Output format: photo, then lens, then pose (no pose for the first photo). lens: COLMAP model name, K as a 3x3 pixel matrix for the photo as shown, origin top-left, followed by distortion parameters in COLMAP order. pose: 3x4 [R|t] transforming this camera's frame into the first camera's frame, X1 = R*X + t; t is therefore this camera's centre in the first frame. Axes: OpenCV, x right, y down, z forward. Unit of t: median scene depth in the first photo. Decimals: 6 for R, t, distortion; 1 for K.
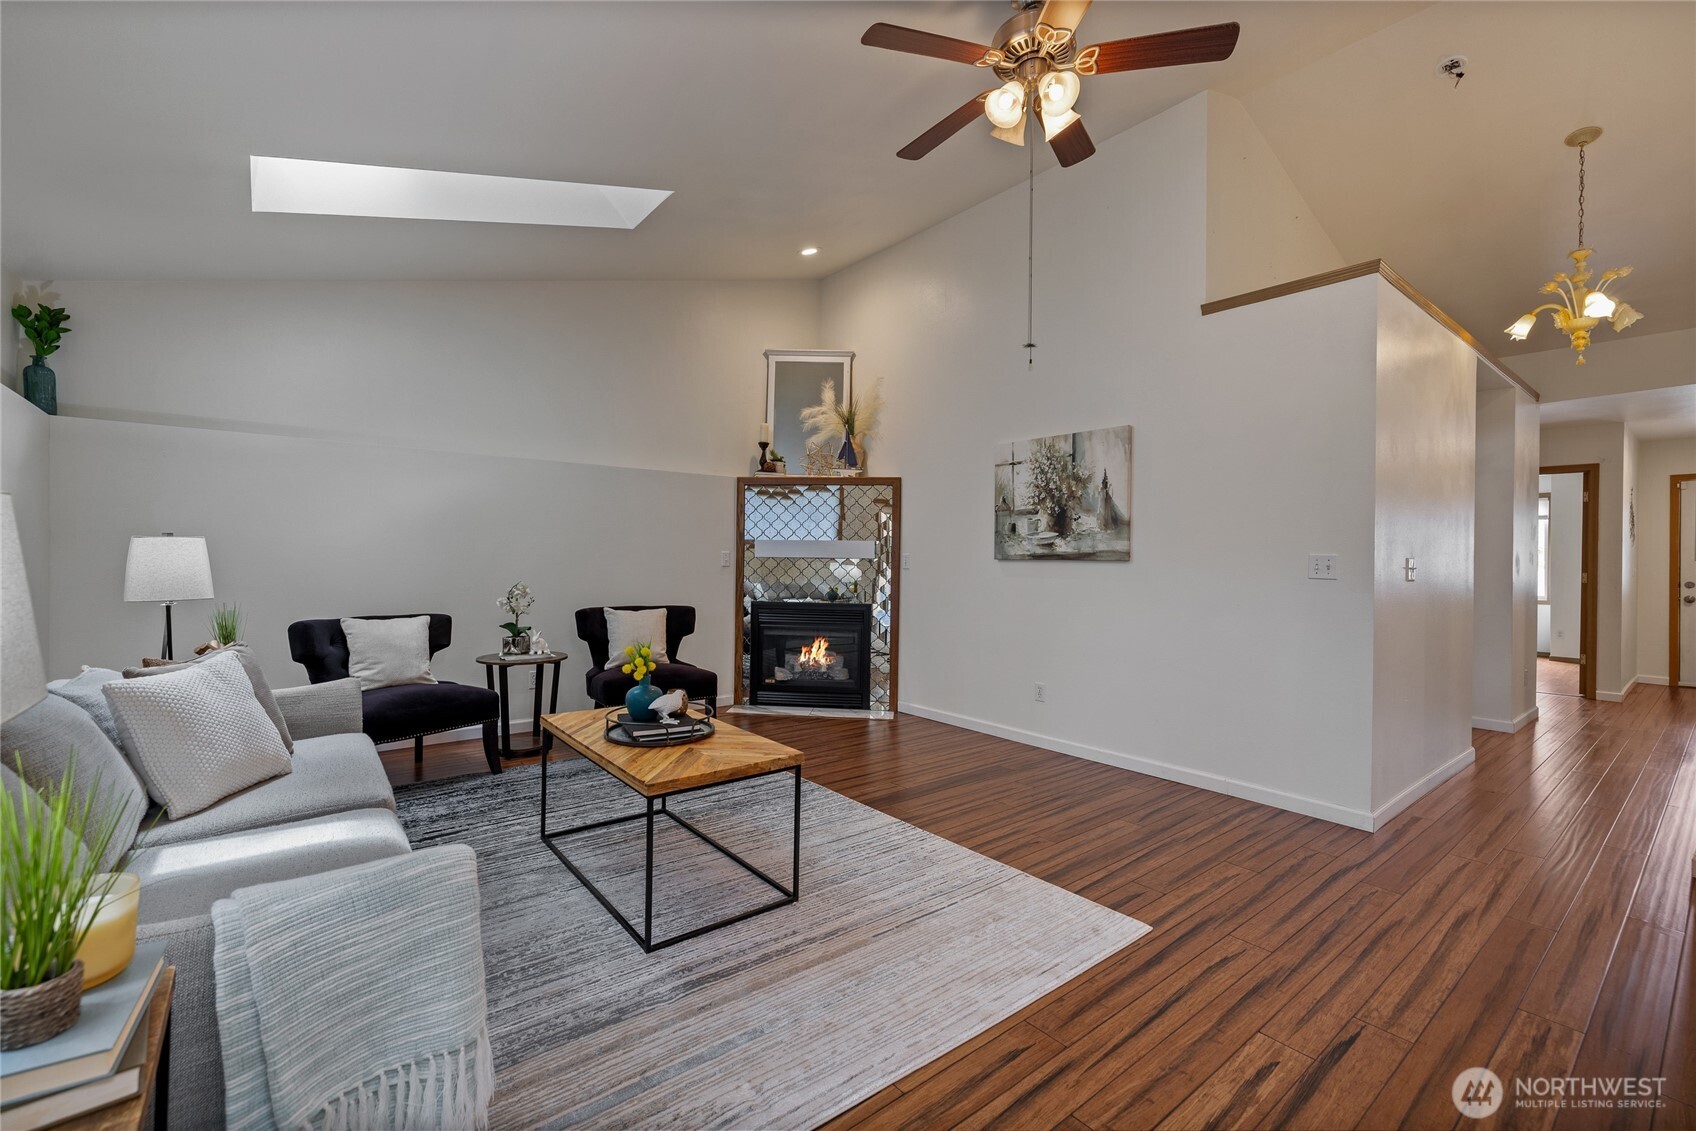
lens RADIAL K [[713.0, 0, 839.2], [0, 713.0, 559.5], [0, 0, 1]] dist [0.004018, -0.000167]
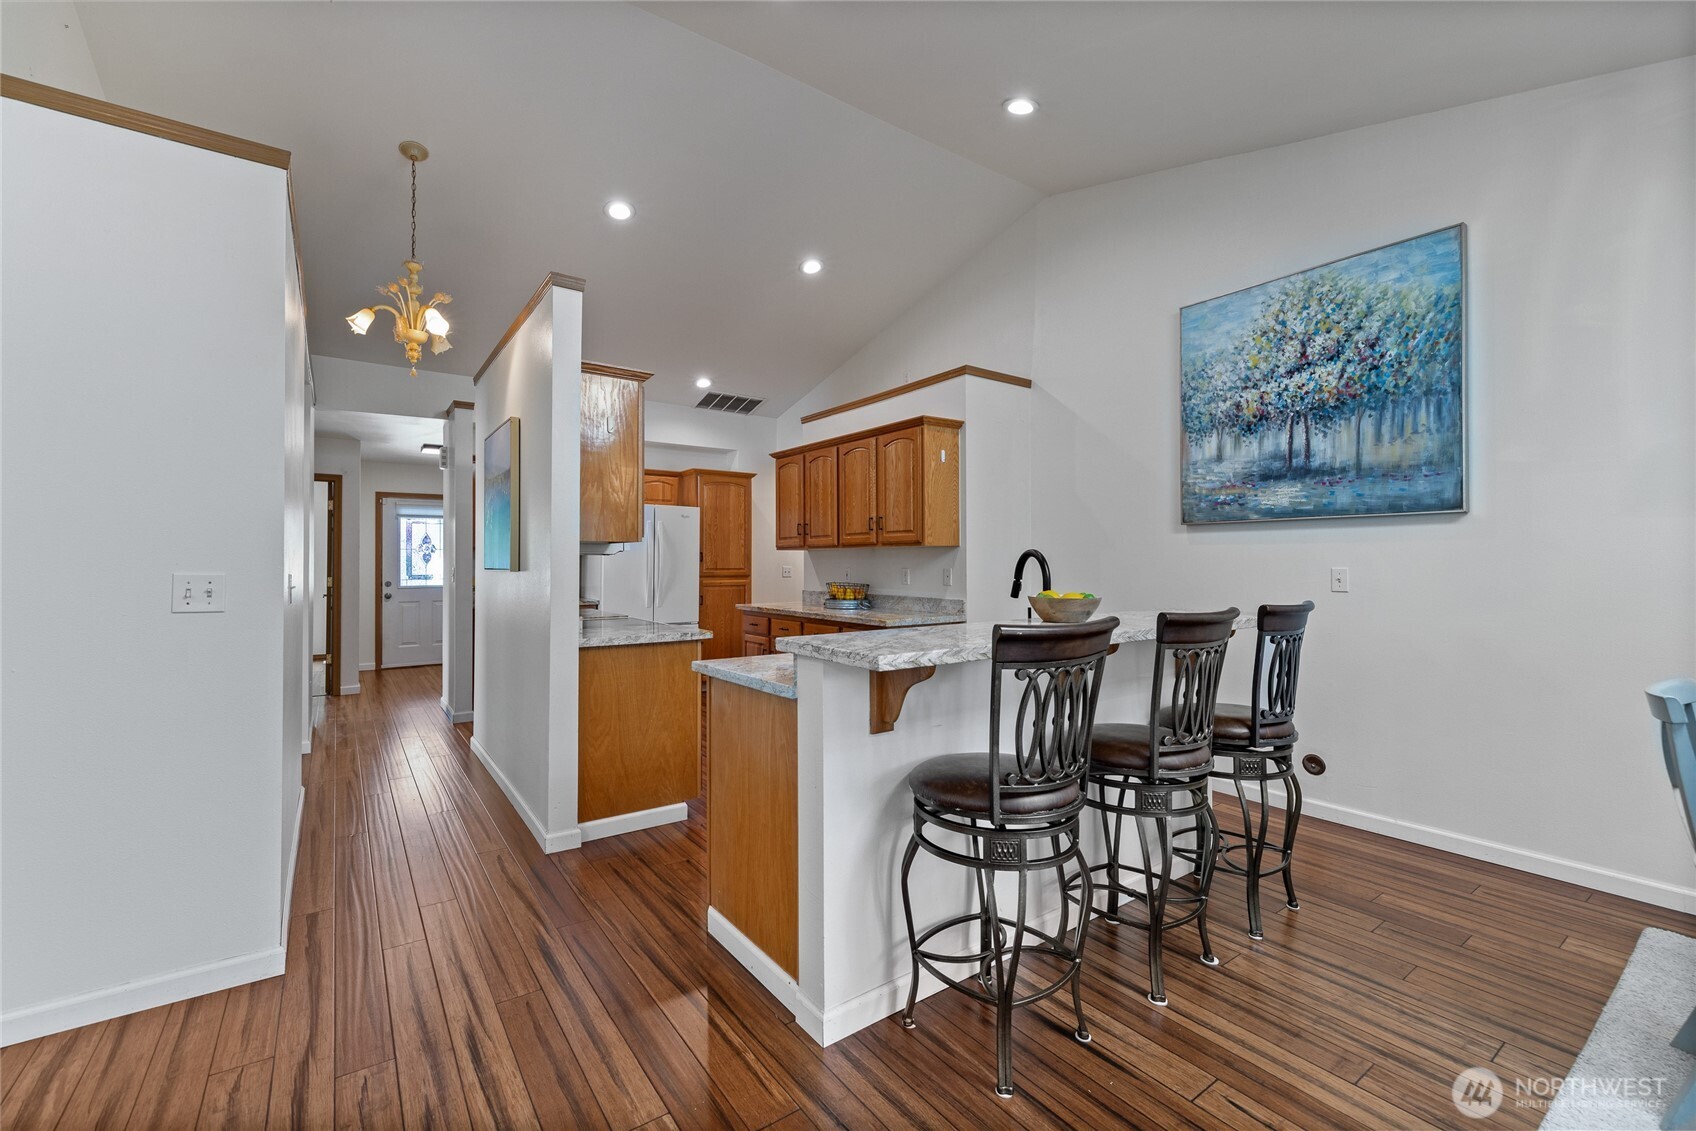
lens RADIAL K [[713.0, 0, 820.3], [0, 713.0, 554.0], [0, 0, 1]] dist [0.004018, -0.000167]
pose [[0.071632, 0.002631, 0.997428, 0.065582], [0.003001, 0.999991, -0.002853, -0.015504], [-0.997427, 0.003198, 0.071624, 0.311627]]
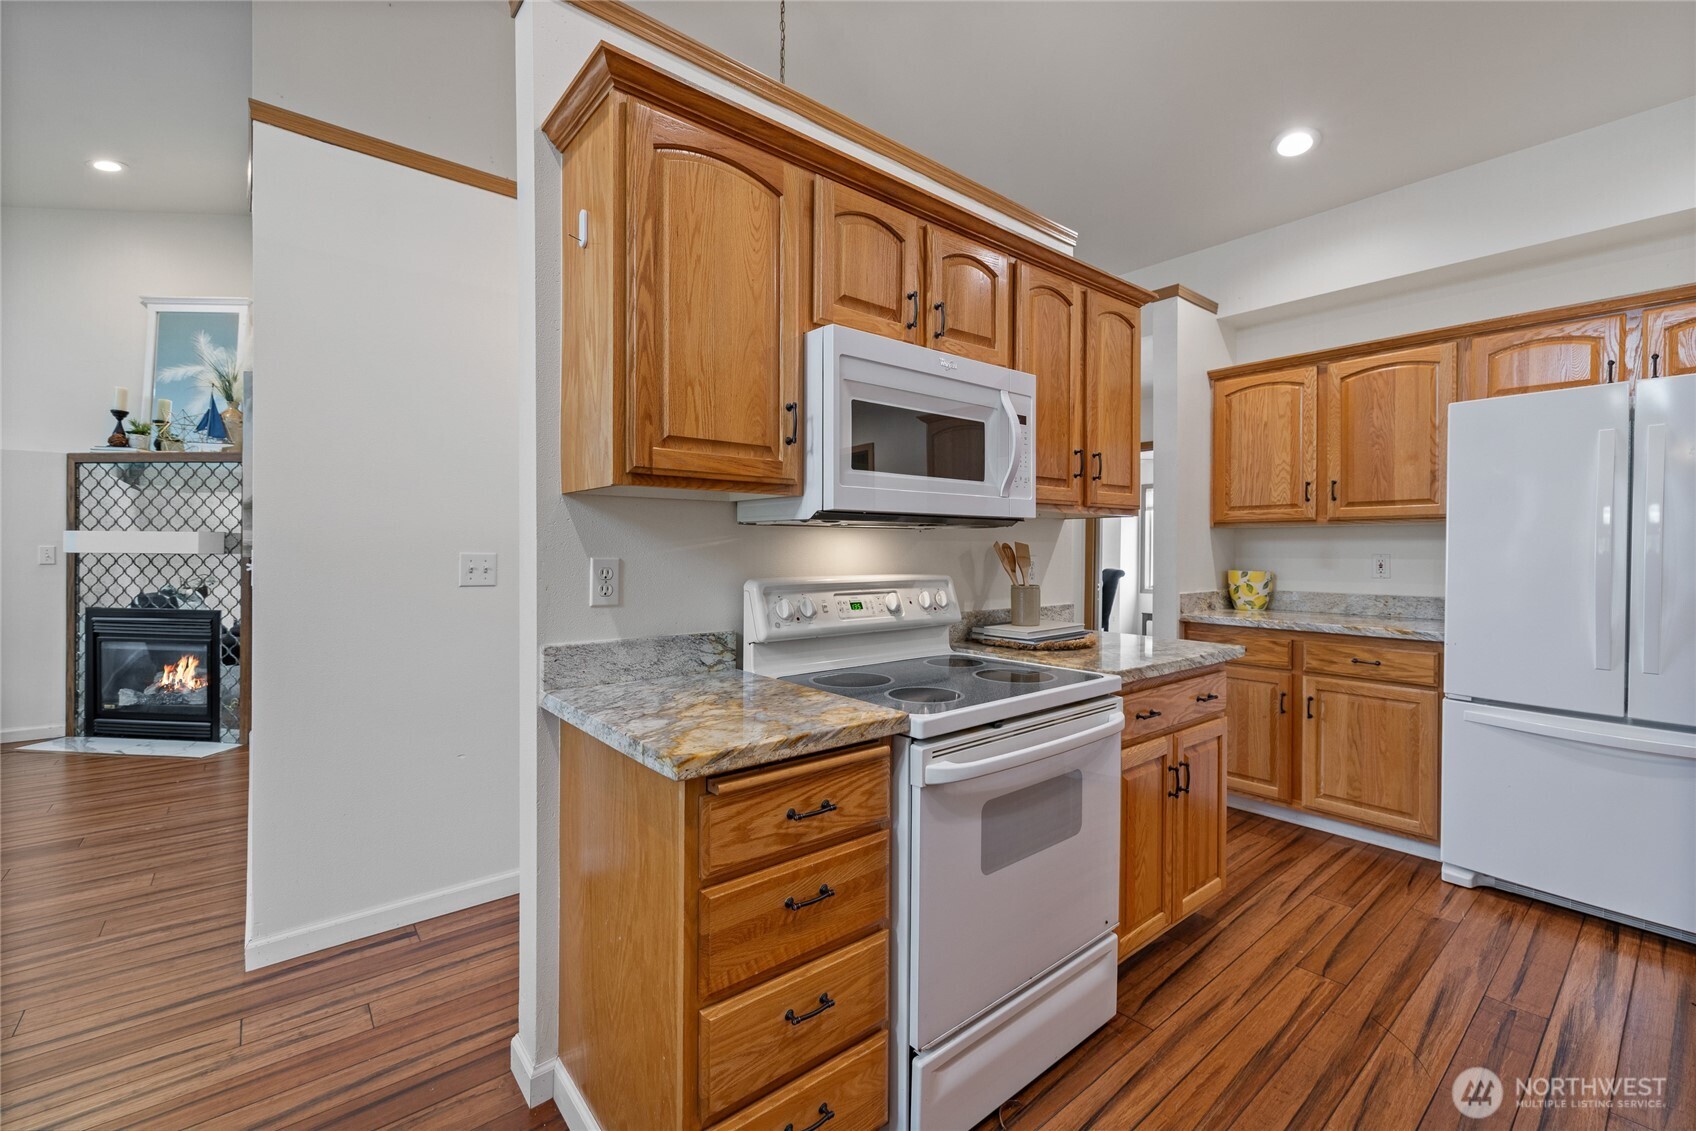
lens RADIAL K [[713.0, 0, 836.1], [0, 713.0, 553.9], [0, 0, 1]] dist [0.004018, -0.000167]
pose [[0.999853, -0.005461, 0.016283, 0.932546], [0.005395, 0.999977, 0.004067, -0.001604], [-0.016305, -0.003979, 0.999859, 0.244753]]
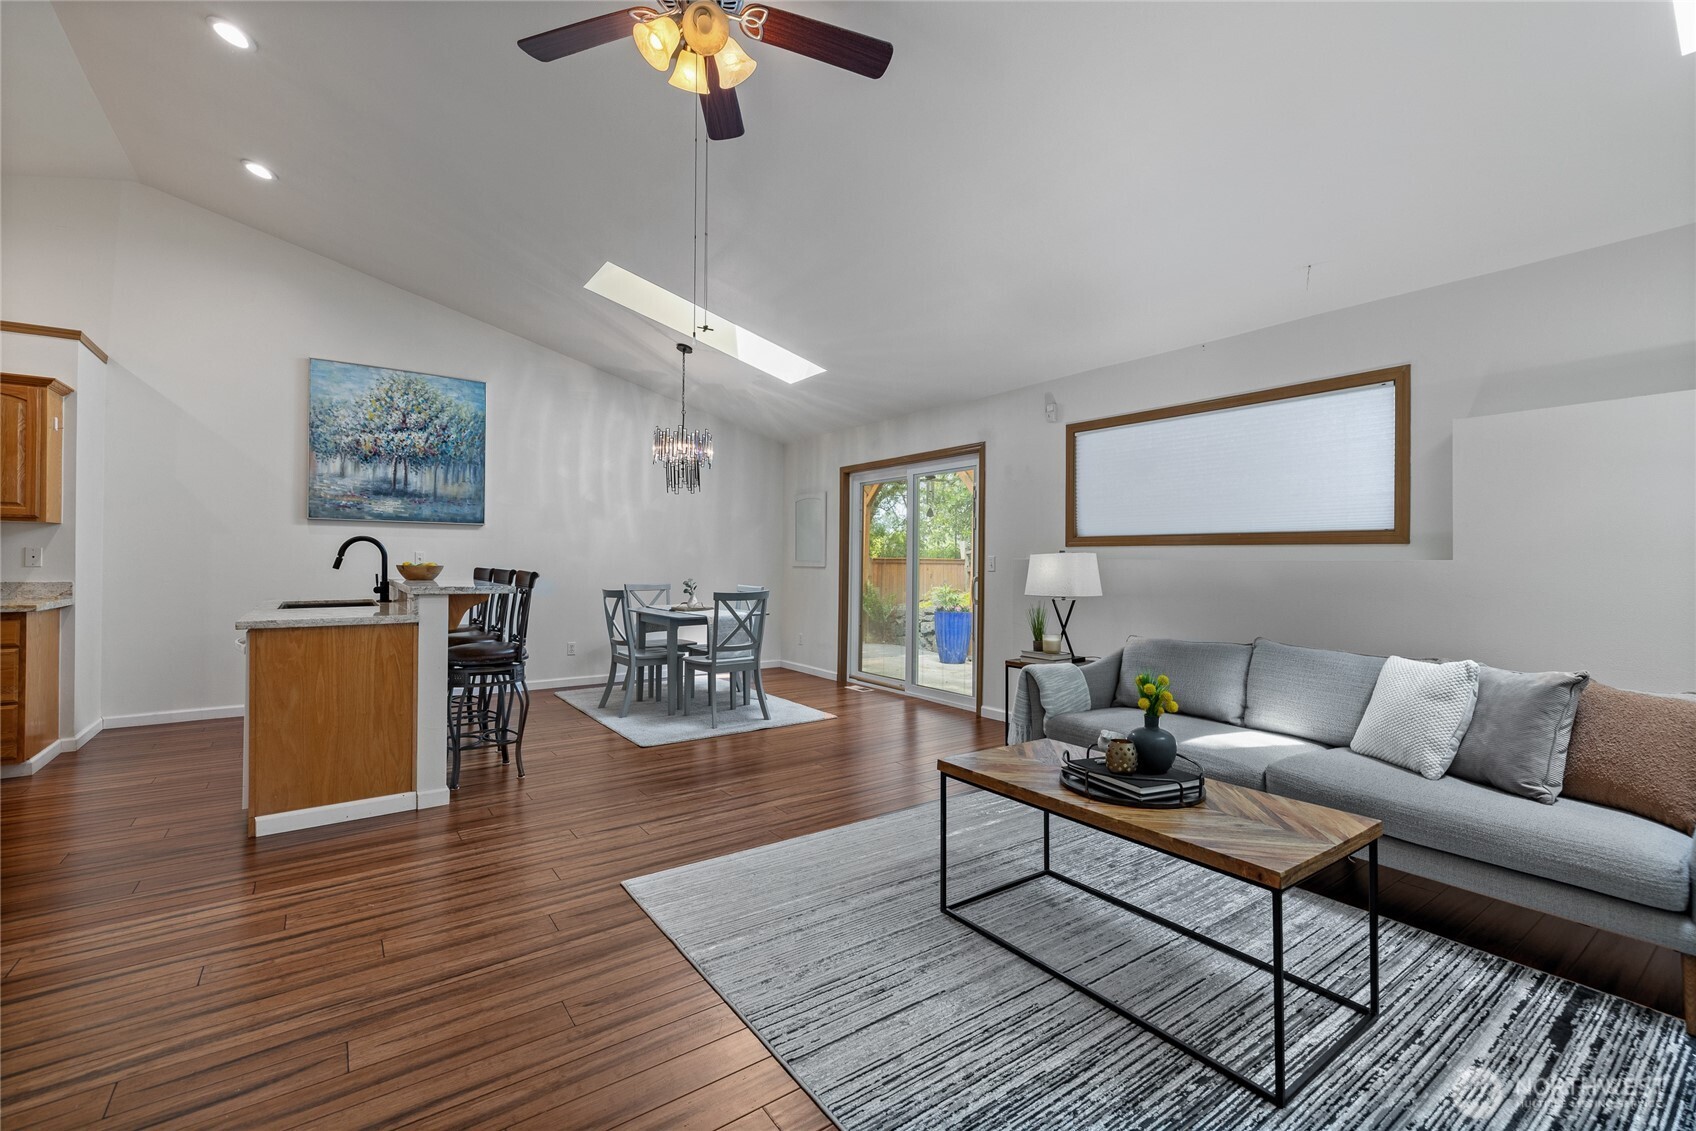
lens RADIAL K [[713.0, 0, 847.3], [0, 713.0, 561.7], [0, 0, 1]] dist [0.004018, -0.000167]
pose [[-0.998789, -0.018810, 0.045470, 0.021444], [-0.018748, 0.999823, 0.001784, 0.000536], [-0.045495, 0.000929, -0.998964, 1.109109]]
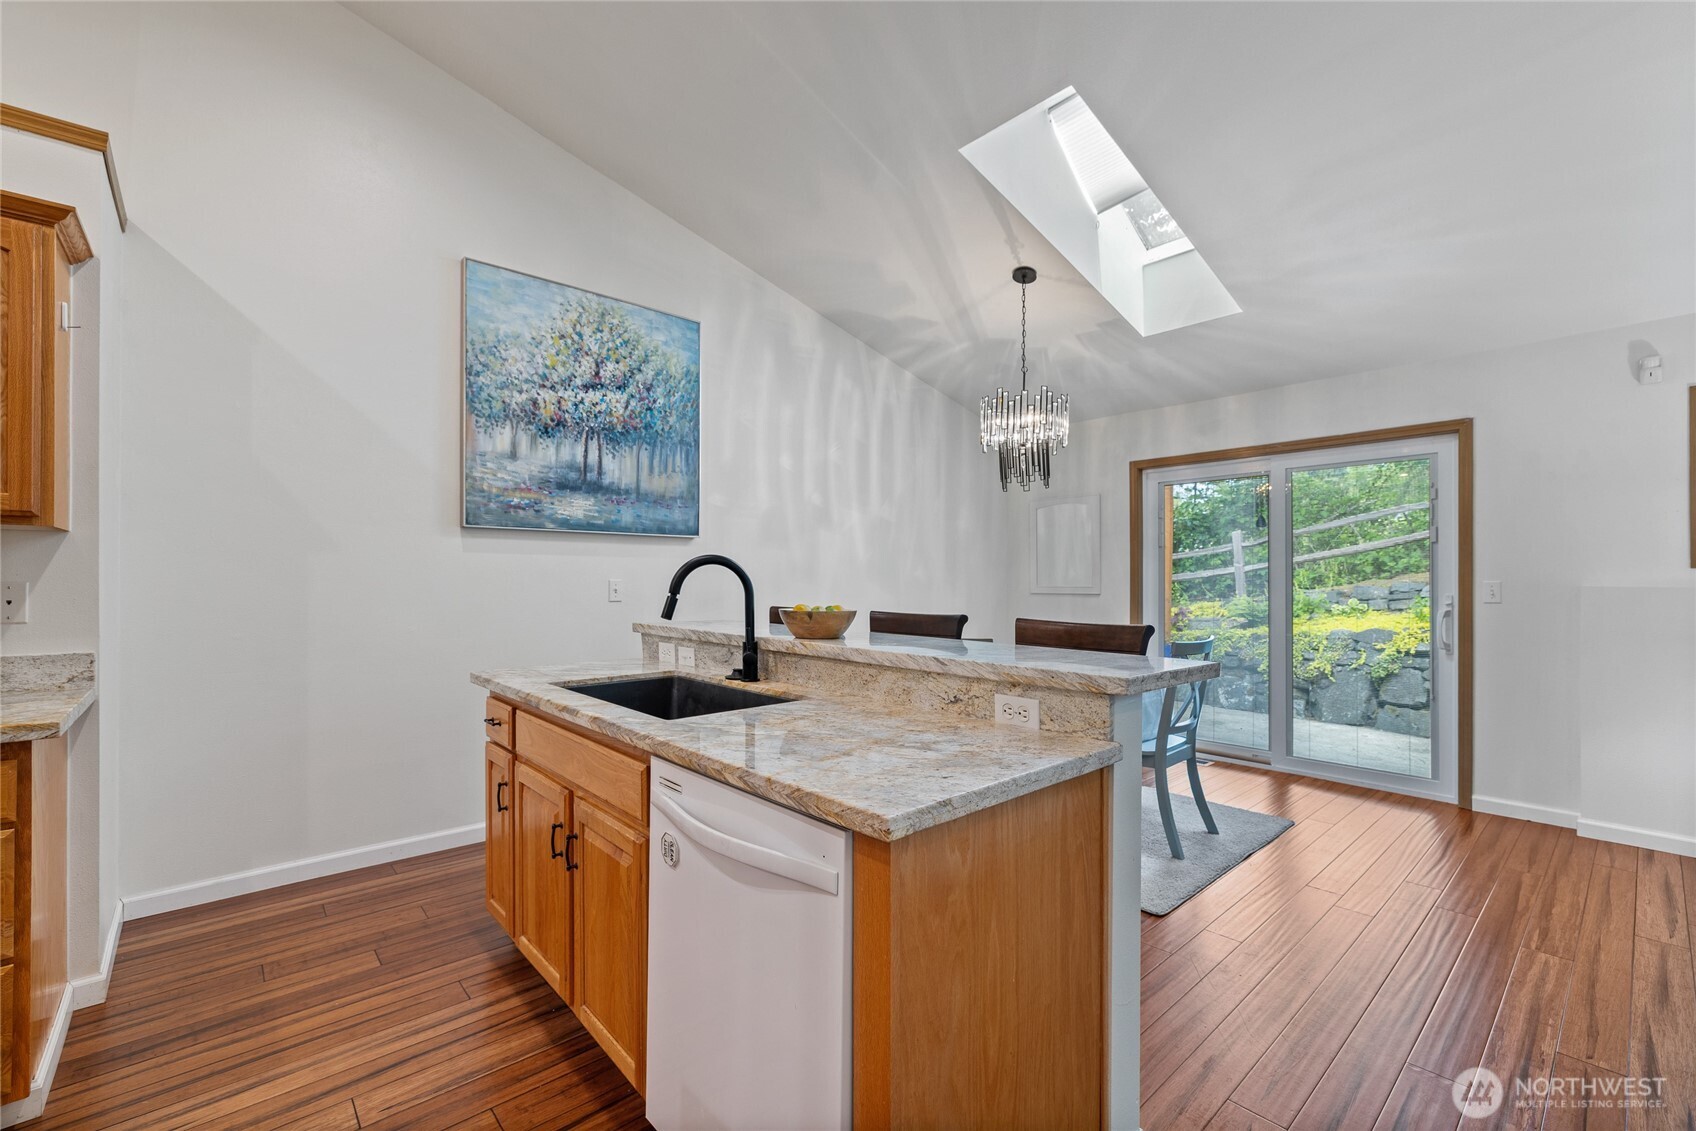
lens RADIAL K [[713.0, 0, 847.1], [0, 713.0, 578.4], [0, 0, 1]] dist [0.004018, -0.000167]
pose [[-0.998156, -0.011871, -0.059532, 0.660290], [-0.011834, 0.999929, -0.000991, -0.004603], [0.059539, -0.000284, -0.998226, 0.676501]]
